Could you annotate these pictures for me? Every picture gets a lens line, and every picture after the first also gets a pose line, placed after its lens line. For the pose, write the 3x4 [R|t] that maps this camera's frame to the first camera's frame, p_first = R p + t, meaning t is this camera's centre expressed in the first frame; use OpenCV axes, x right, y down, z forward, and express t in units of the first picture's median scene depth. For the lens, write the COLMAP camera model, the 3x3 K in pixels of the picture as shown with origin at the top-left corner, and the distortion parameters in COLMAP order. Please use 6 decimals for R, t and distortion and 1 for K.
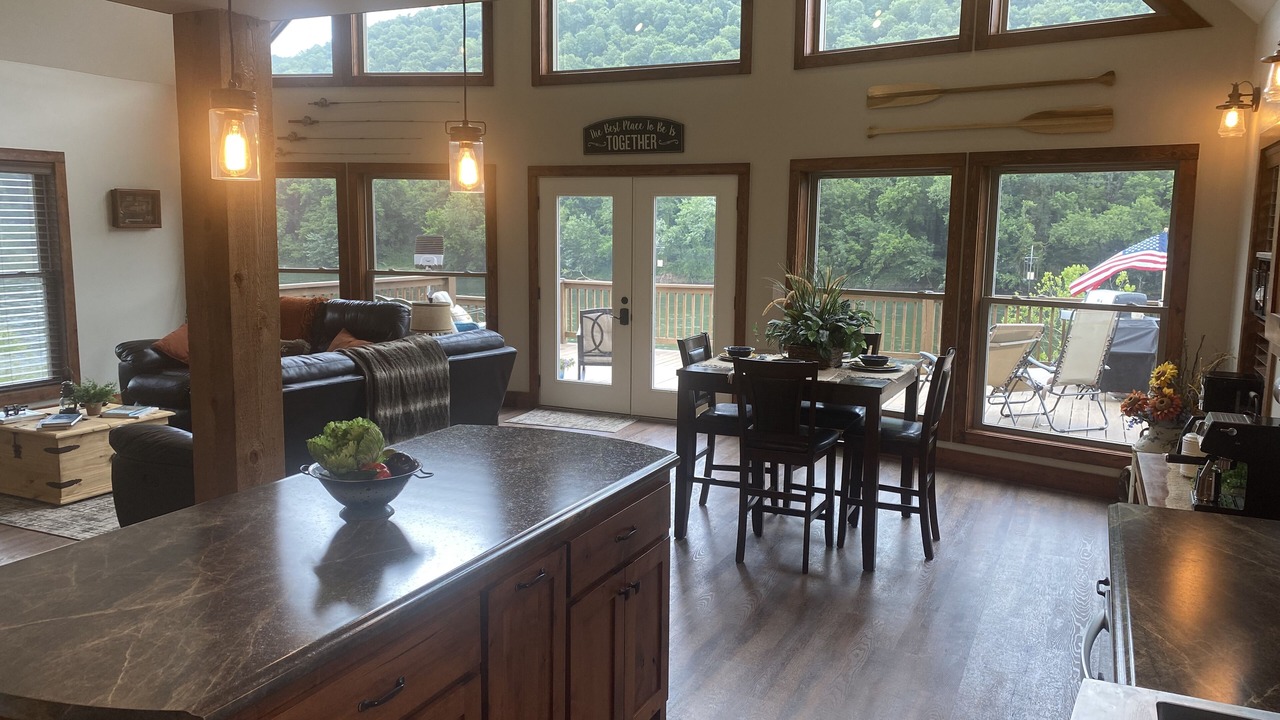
lens RADIAL K [[955.8, 0, 640.0], [0, 955.8, 360.0], [0, 0, 1]] dist [0.049880, -0.107686]
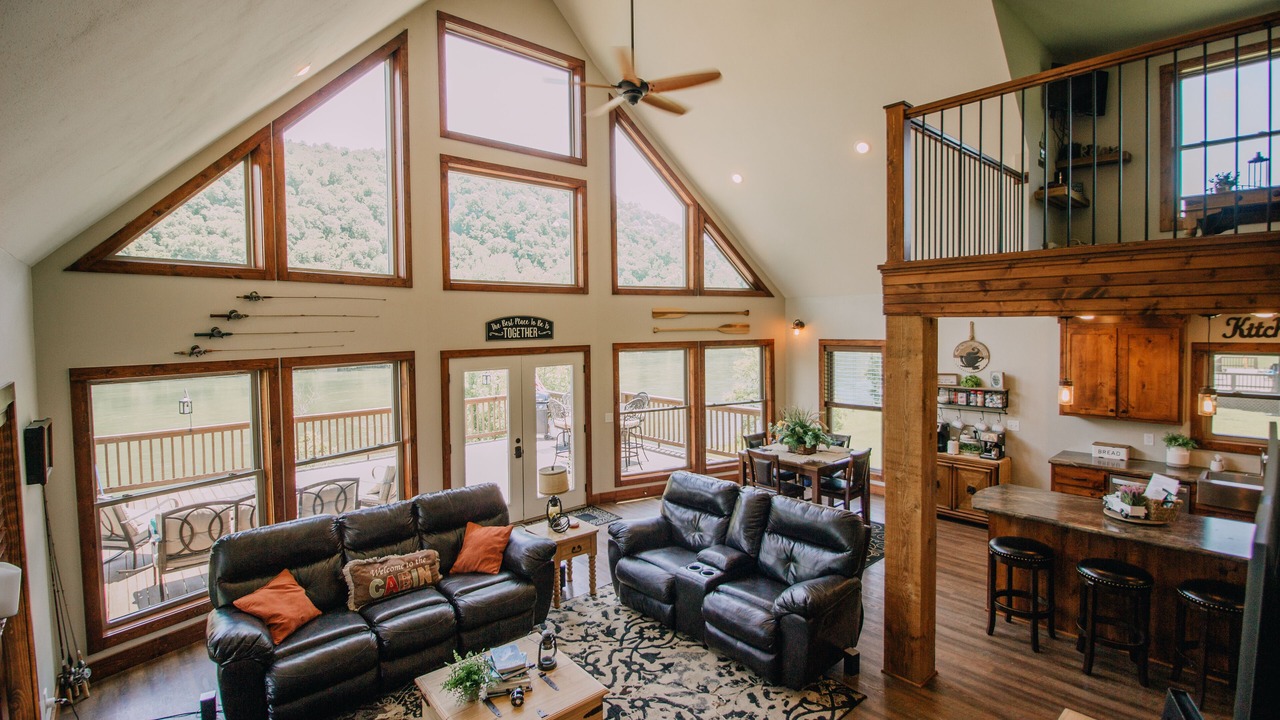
lens RADIAL K [[608.6, 0, 651.3], [0, 608.6, 352.7], [0, 0, 1]] dist [0.000865, -0.000349]
pose [[0.382112, -0.065090, 0.921821, -0.803670], [0.142303, 0.989763, 0.010900, -0.182347], [-0.913094, 0.127013, 0.387463, 0.472394]]
